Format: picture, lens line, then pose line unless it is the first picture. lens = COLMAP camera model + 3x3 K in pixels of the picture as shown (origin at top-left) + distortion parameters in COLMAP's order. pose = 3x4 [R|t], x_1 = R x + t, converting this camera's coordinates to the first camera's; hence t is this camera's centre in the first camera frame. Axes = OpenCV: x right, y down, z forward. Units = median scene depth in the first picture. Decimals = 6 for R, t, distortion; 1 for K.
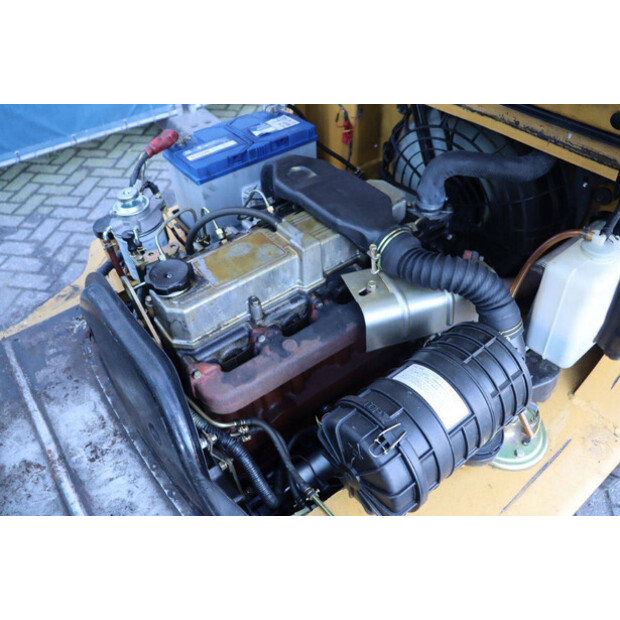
lens RADIAL K [[479.2, 0, 310.0], [0, 479.2, 310.0], [0, 0, 1]] dist [-0.142819, 0.097882]
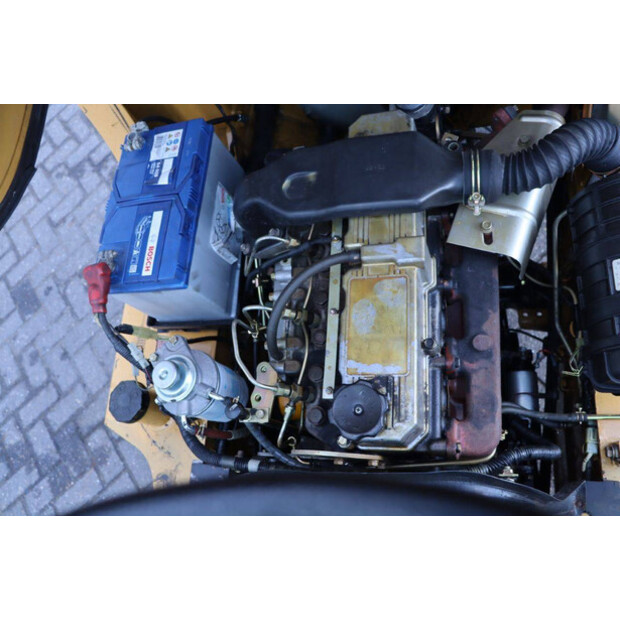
lens RADIAL K [[479.2, 0, 310.0], [0, 479.2, 310.0], [0, 0, 1]] dist [-0.142819, 0.097882]
pose [[0.638904, -0.763971, 0.090279, -0.231670], [0.709161, 0.630381, 0.315769, -0.387467], [-0.298148, -0.137724, 0.944532, 0.230041]]
